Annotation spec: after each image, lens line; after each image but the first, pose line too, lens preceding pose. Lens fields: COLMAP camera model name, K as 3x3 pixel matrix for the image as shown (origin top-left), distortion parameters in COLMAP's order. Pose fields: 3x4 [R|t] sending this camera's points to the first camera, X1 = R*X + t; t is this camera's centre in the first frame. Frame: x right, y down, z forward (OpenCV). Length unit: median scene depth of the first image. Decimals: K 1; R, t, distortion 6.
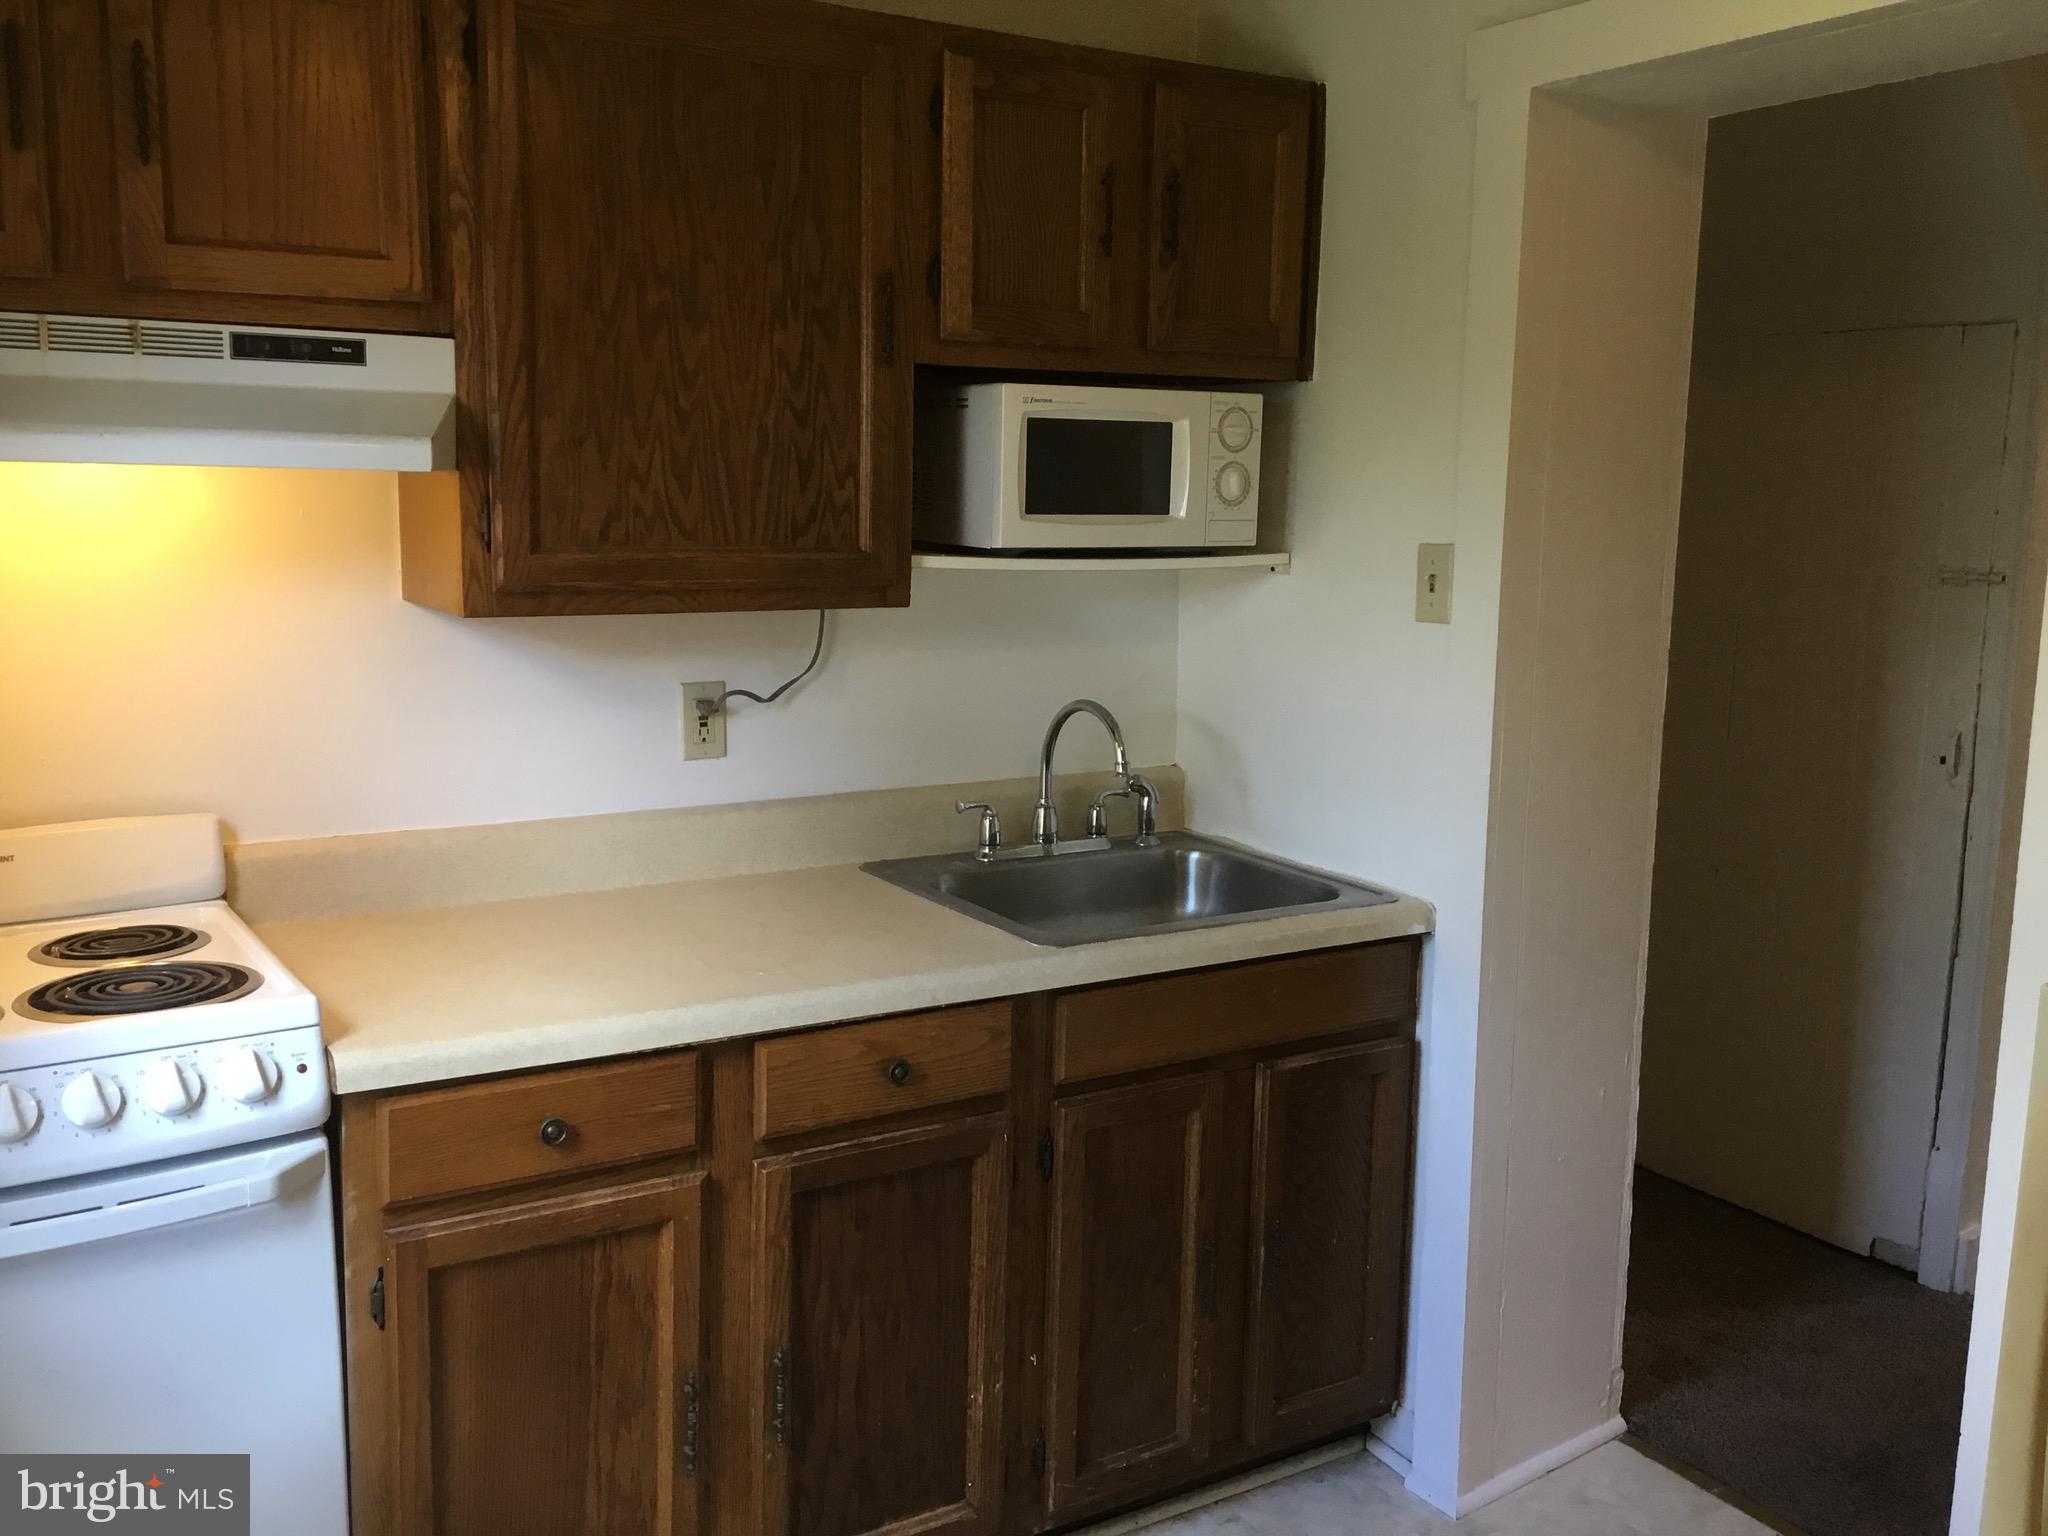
lens RADIAL K [[1876.8, 0, 1024.0], [0, 1876.8, 768.0], [0, 0, 1]] dist [0.172277, -0.338677]
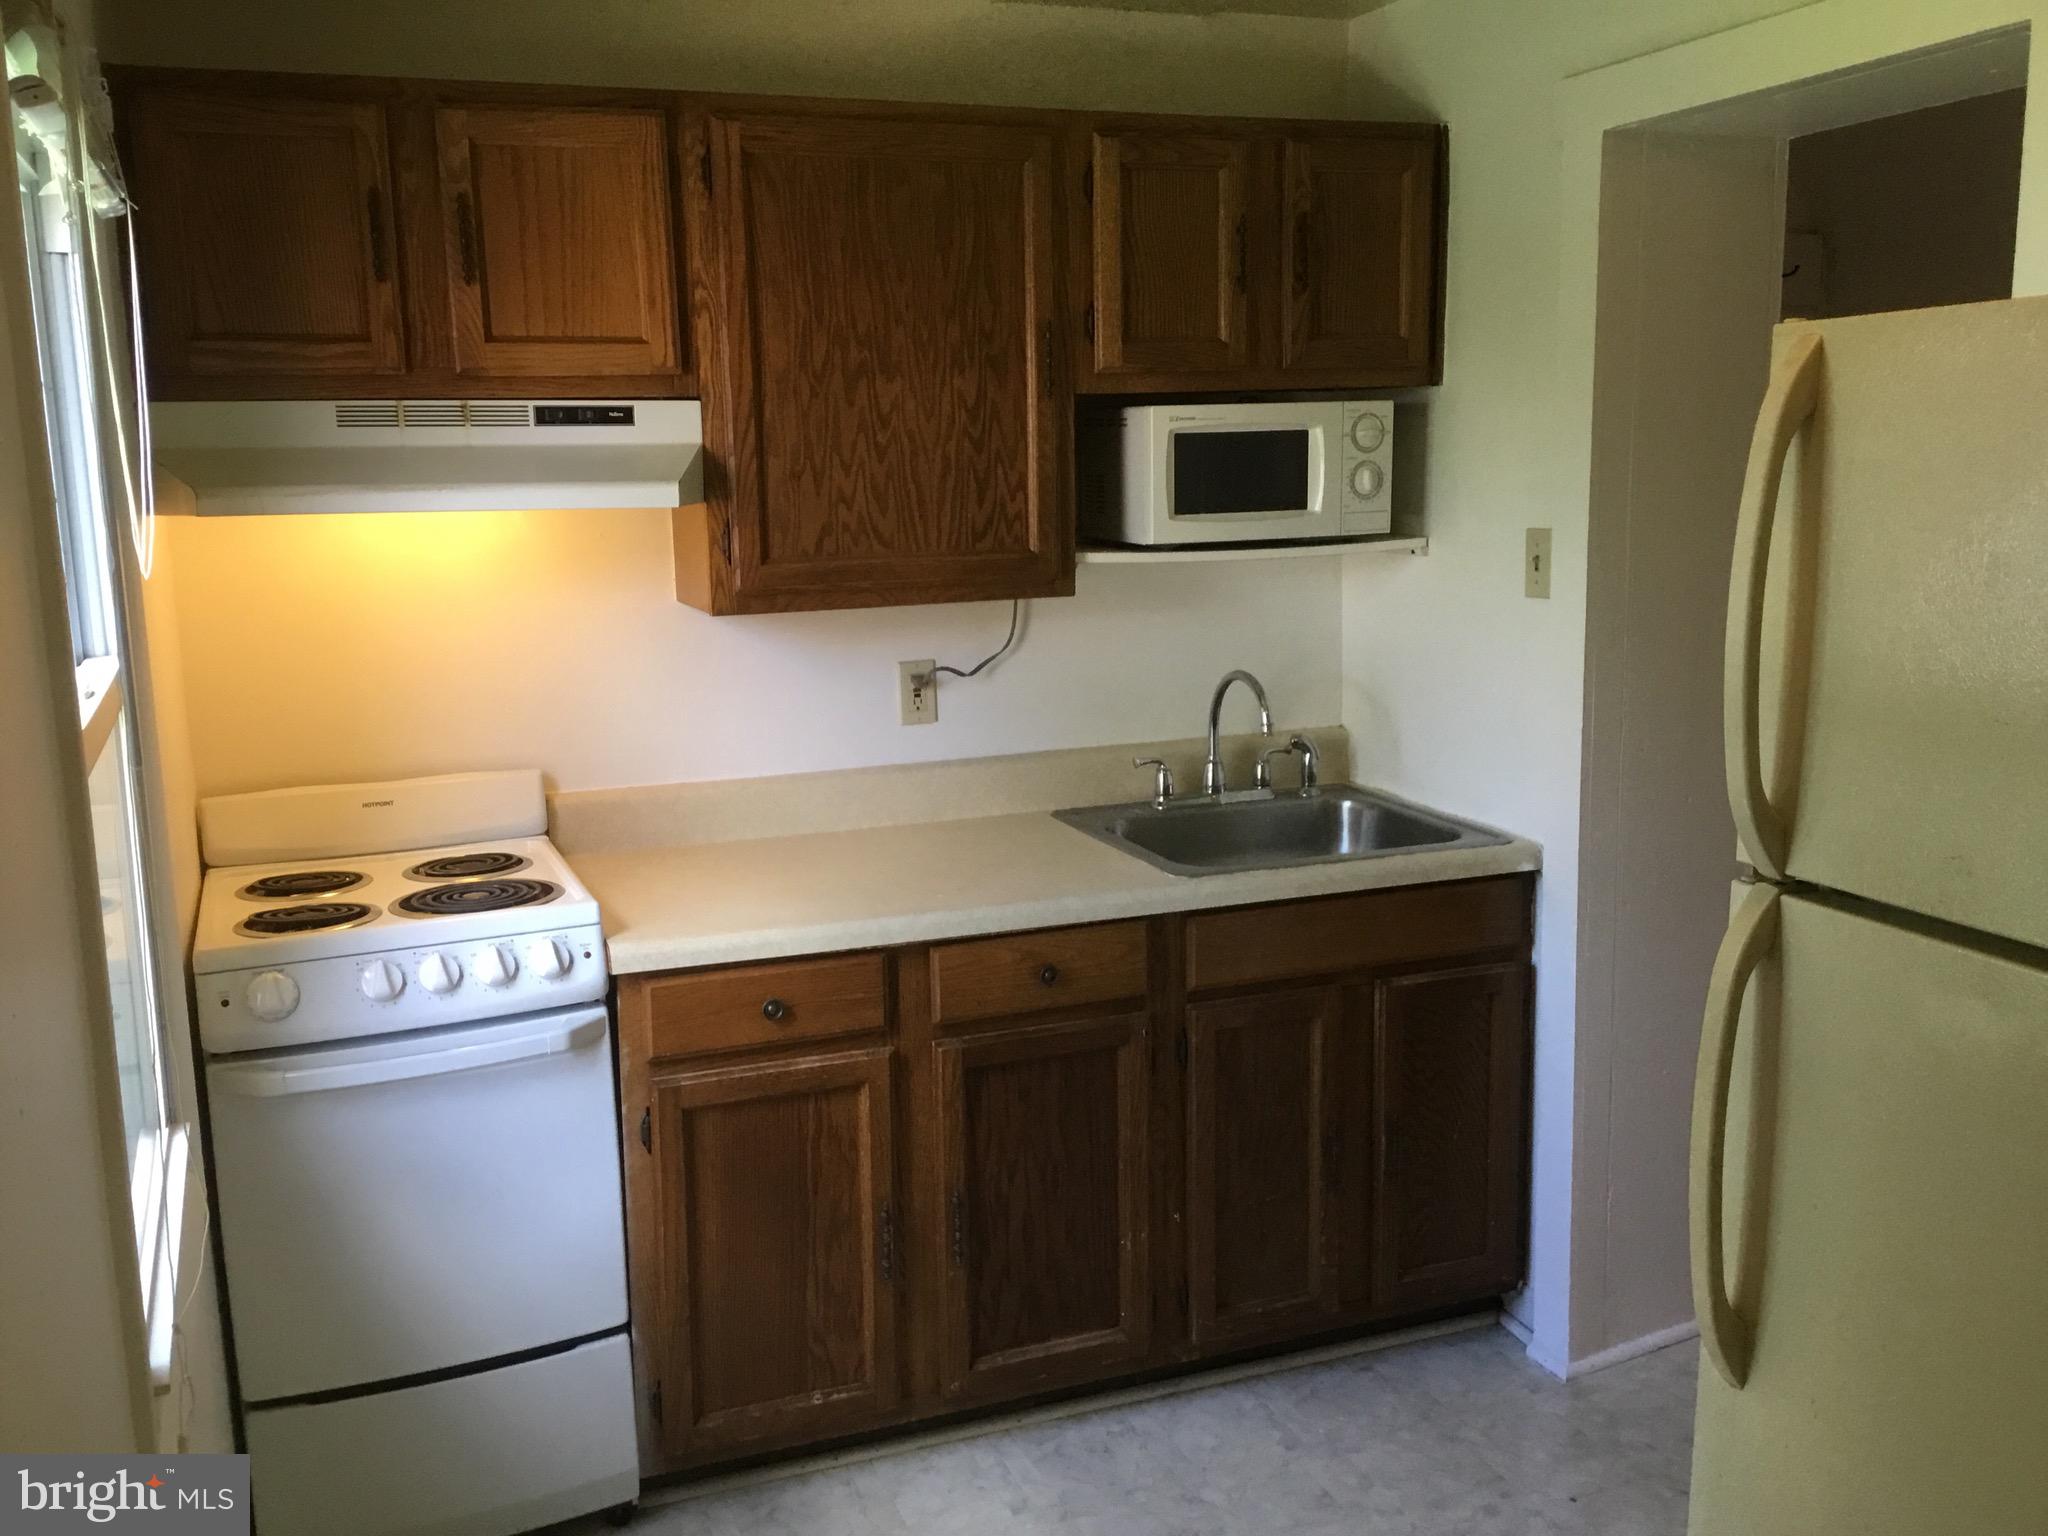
lens RADIAL K [[1876.8, 0, 1024.0], [0, 1876.8, 768.0], [0, 0, 1]] dist [0.172277, -0.338677]
pose [[0.983242, -0.004837, -0.182239, 0.135206], [0.008407, 0.999787, 0.018825, 0.001588], [0.182109, -0.020041, 0.983074, -0.204672]]
